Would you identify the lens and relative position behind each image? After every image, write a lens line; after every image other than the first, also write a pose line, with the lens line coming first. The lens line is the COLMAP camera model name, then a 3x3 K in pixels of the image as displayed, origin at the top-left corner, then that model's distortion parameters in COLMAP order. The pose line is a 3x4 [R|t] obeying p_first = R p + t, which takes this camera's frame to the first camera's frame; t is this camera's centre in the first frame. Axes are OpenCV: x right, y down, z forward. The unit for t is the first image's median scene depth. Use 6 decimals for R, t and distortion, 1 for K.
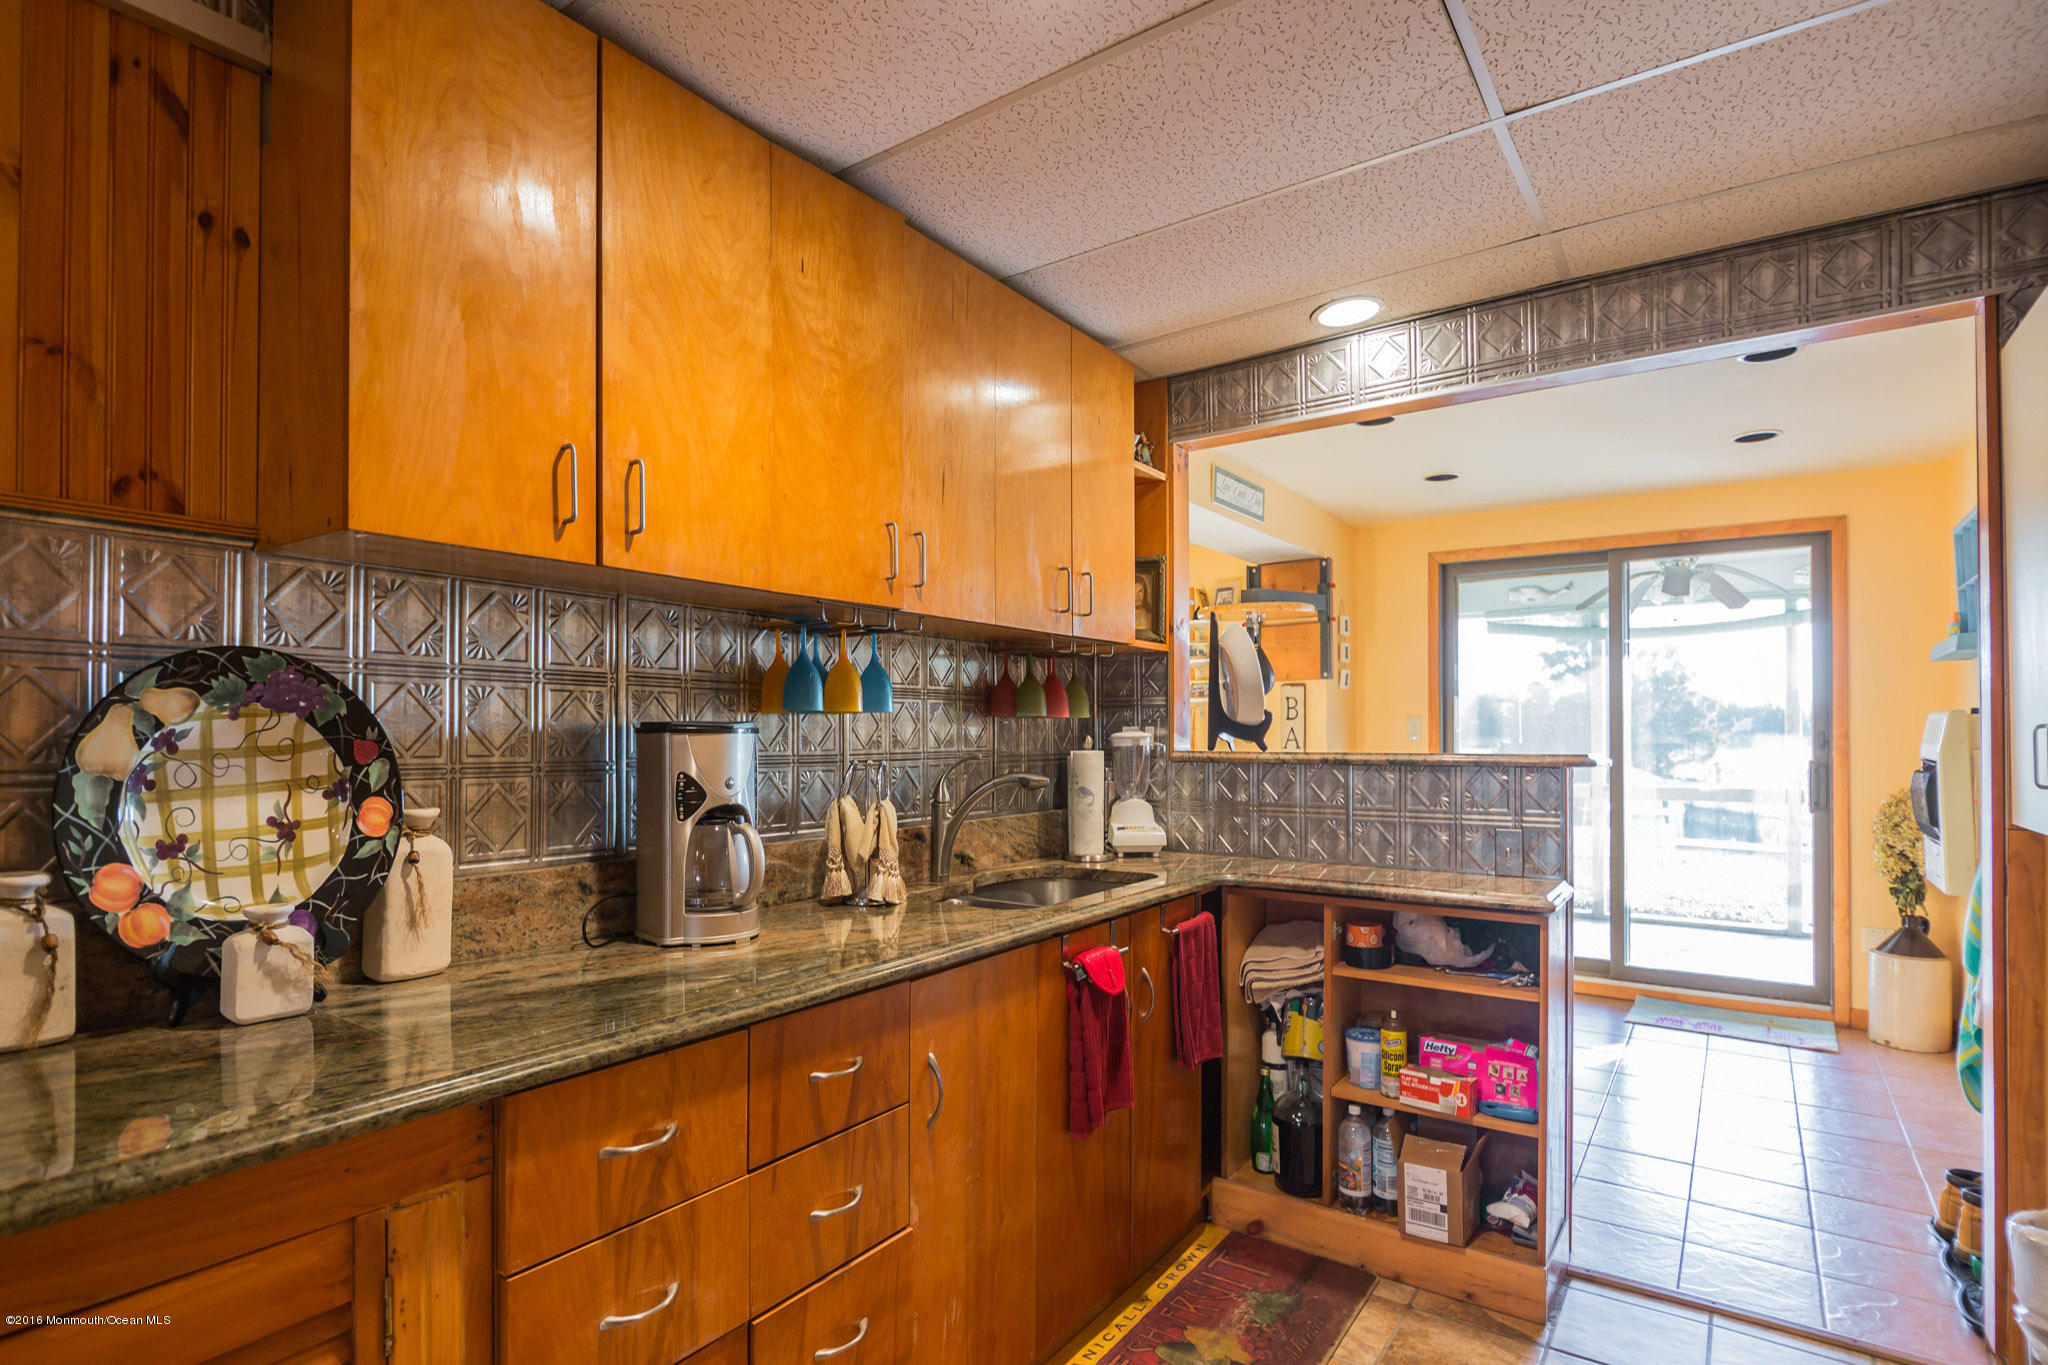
lens RADIAL K [[1028.8, 0, 1022.1], [0, 1028.8, 721.0], [0, 0, 1]] dist [0.000240, -0.000022]
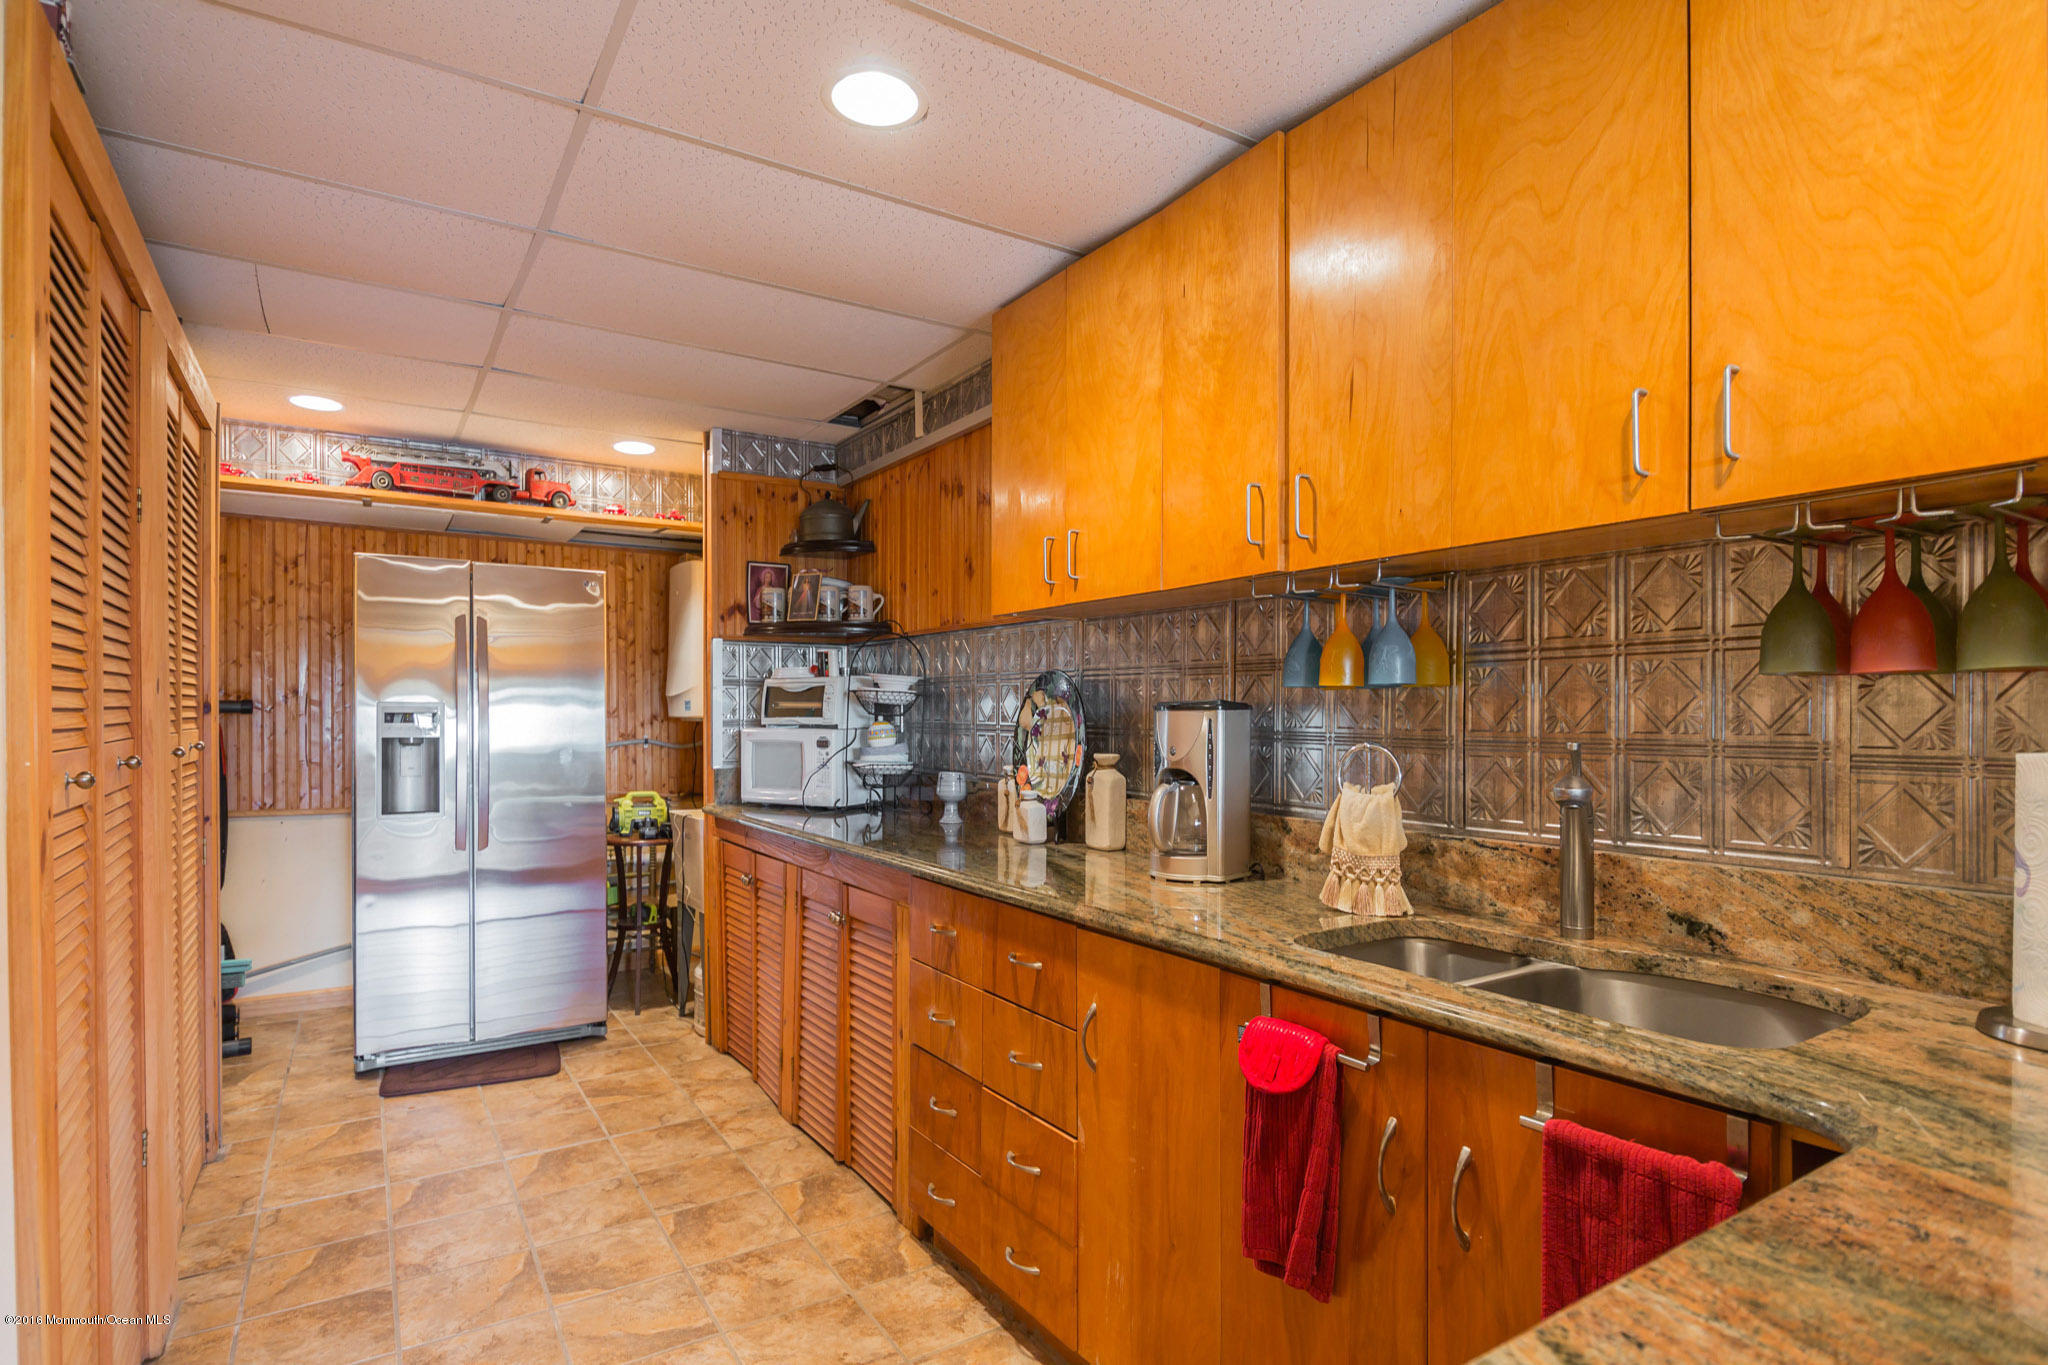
lens RADIAL K [[1028.8, 0, 1022.1], [0, 1028.8, 721.0], [0, 0, 1]] dist [0.000240, -0.000022]
pose [[-0.377606, 0.005654, -0.925949, 1.056922], [0.011135, 0.999937, 0.001565, 0.025175], [0.925899, -0.009720, -0.377645, 1.504788]]
